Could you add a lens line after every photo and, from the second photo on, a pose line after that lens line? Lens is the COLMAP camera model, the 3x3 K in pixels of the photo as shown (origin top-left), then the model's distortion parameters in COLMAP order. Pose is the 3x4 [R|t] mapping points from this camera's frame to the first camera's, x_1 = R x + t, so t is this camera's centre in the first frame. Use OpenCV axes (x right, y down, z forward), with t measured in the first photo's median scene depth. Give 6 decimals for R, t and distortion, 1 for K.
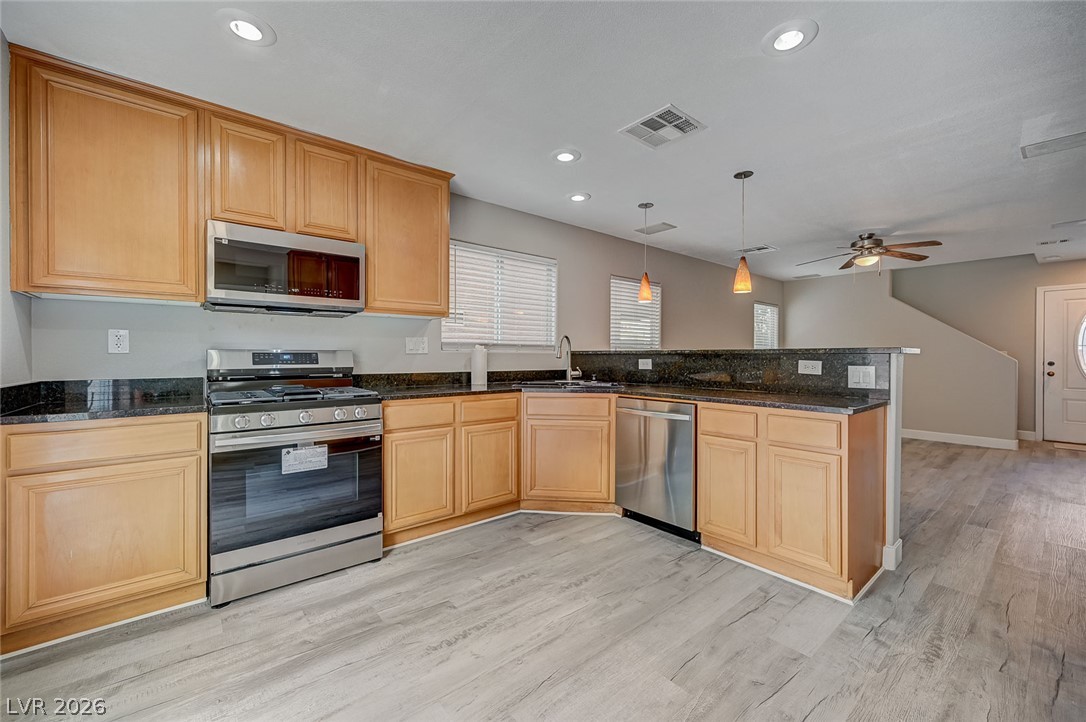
lens RADIAL K [[437.5, 0, 549.2], [0, 437.5, 357.9], [0, 0, 1]] dist [0.001658, -0.000456]
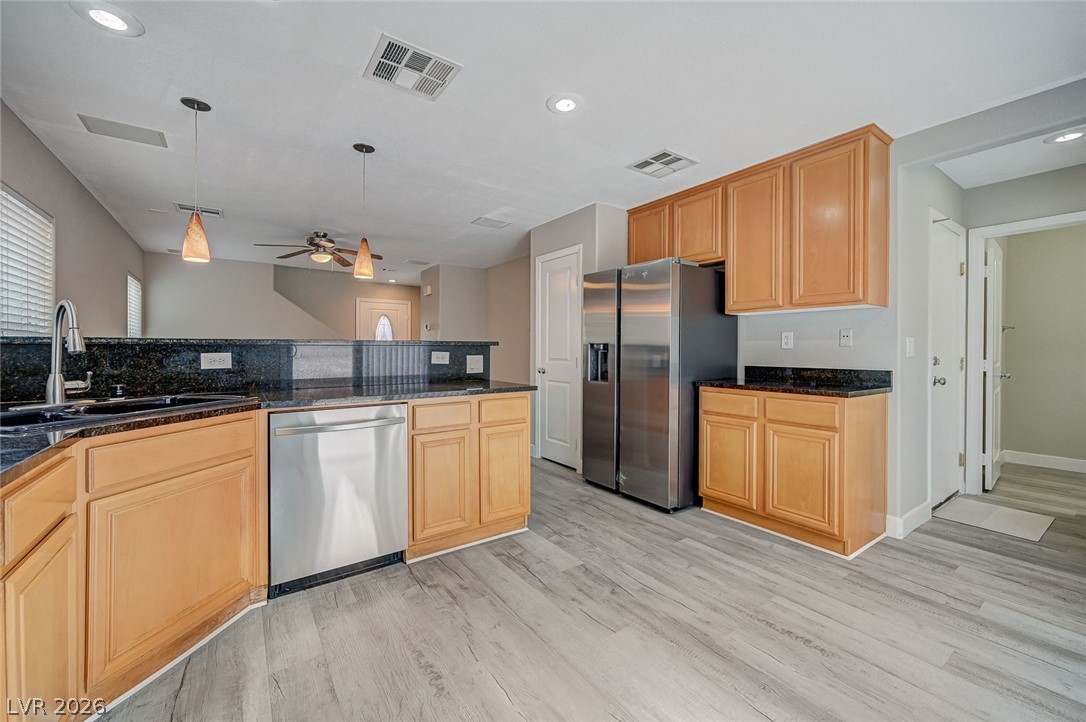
lens RADIAL K [[437.5, 0, 550.2], [0, 437.5, 354.0], [0, 0, 1]] dist [0.001658, -0.000456]
pose [[0.067987, -0.014762, 0.997577, -0.552125], [0.004415, 0.999885, 0.014495, -0.003922], [-0.997676, 0.003419, 0.068044, 0.698598]]
